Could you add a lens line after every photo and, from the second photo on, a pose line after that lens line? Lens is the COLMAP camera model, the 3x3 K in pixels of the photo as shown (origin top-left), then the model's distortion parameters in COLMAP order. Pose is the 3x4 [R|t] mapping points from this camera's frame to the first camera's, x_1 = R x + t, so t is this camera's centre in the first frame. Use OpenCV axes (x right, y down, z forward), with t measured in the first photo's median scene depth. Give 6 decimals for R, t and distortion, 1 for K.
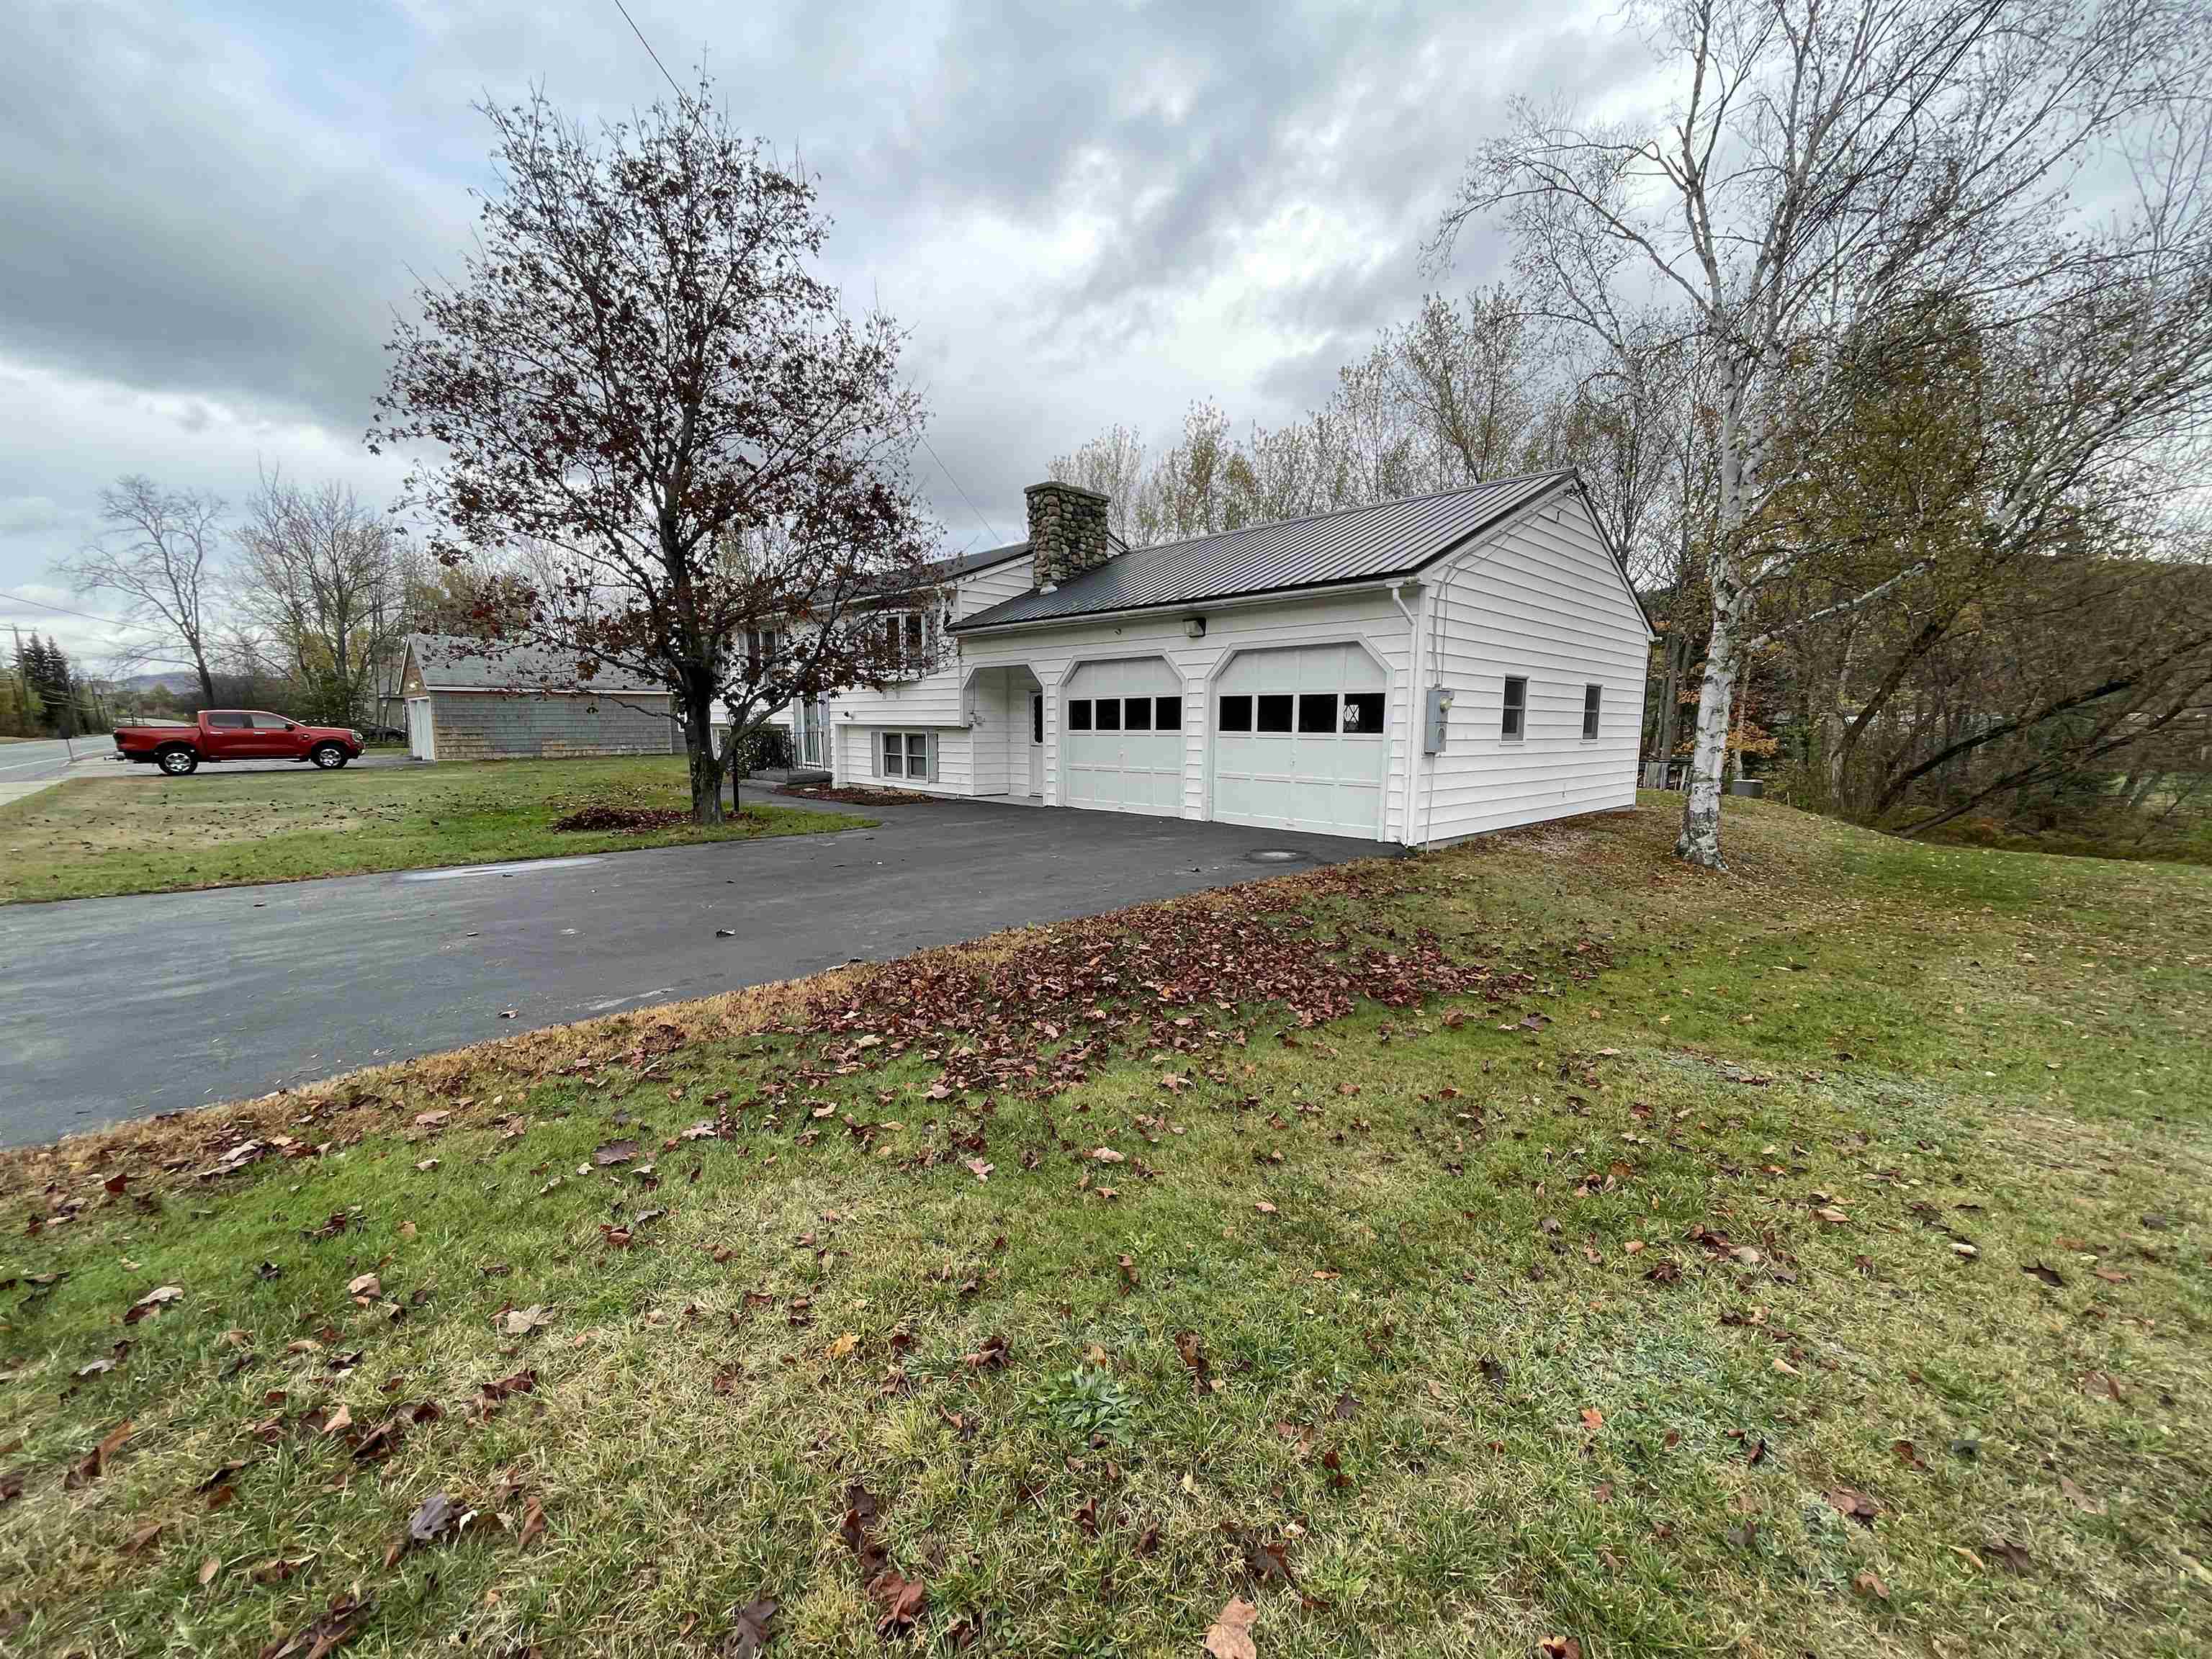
lens RADIAL K [[830.2, 0, 1106.0], [0, 830.2, 829.5], [0, 0, 1]] dist [0.020715, 0.000025]
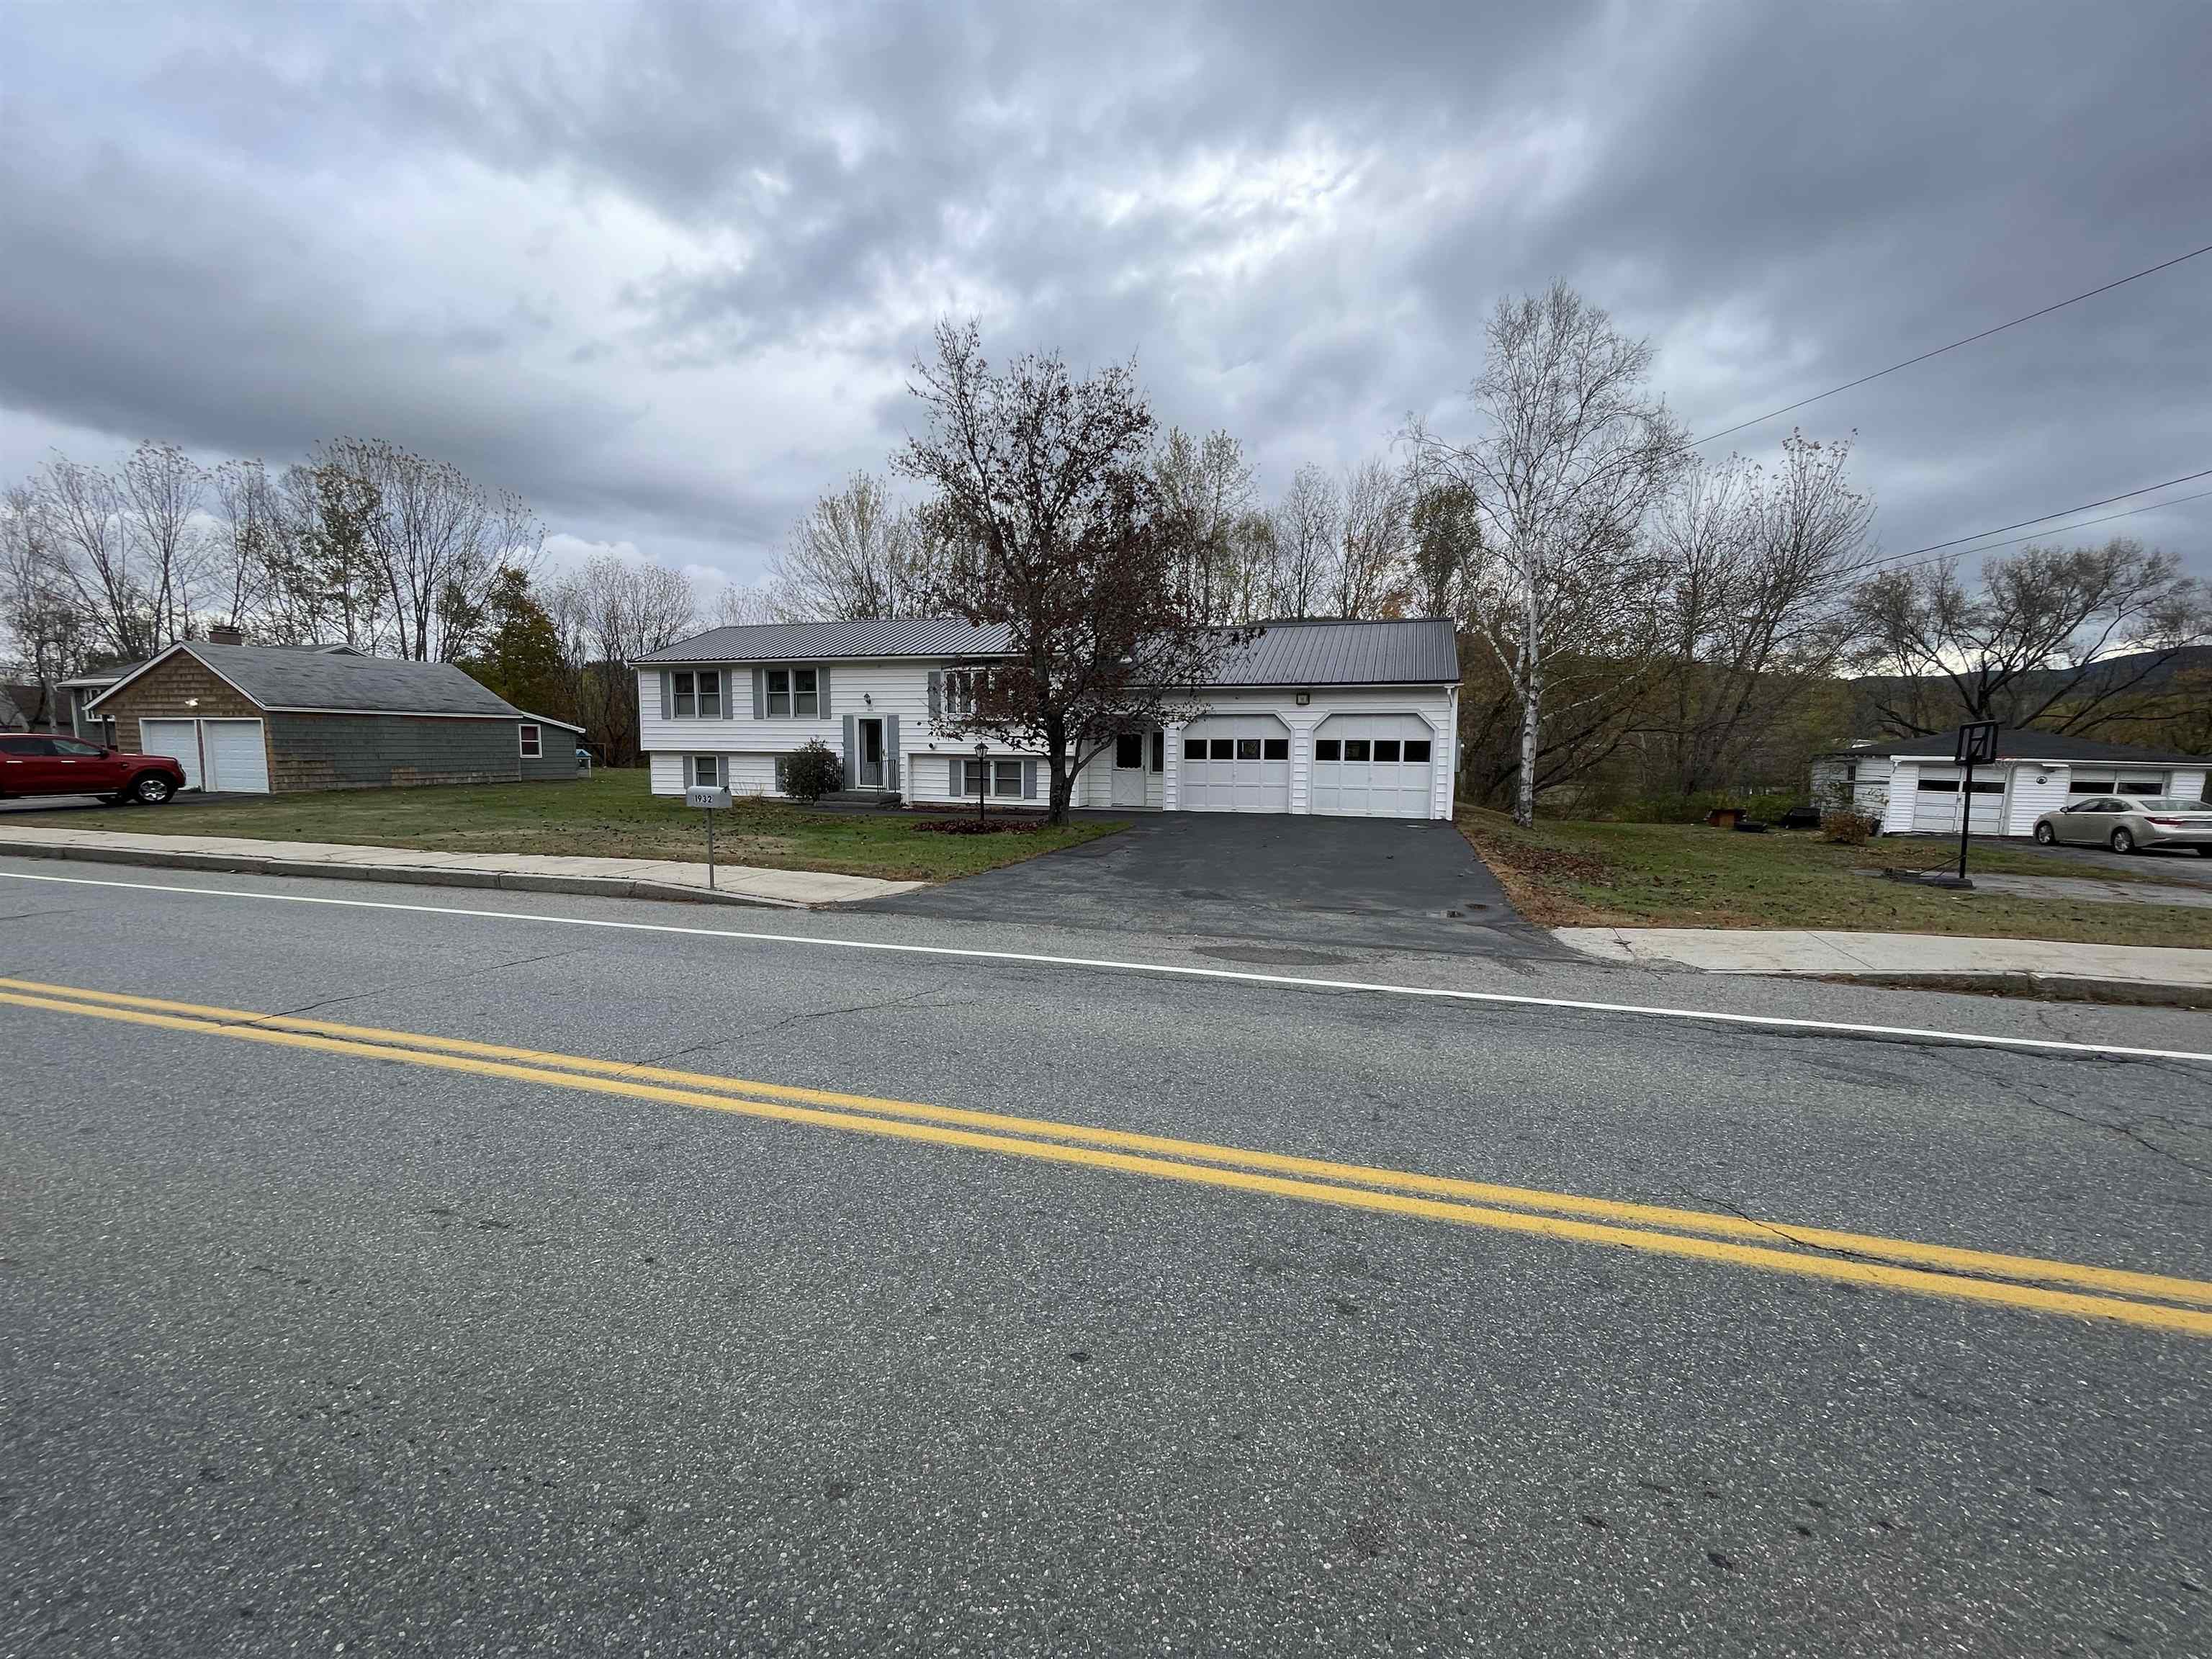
lens RADIAL K [[830.2, 0, 1106.0], [0, 830.2, 829.5], [0, 0, 1]] dist [0.020715, 0.000025]
pose [[0.900961, -0.034195, 0.432550, -0.663635], [0.048064, 0.998620, -0.021168, 0.024464], [-0.431229, 0.039861, 0.901361, -0.223535]]
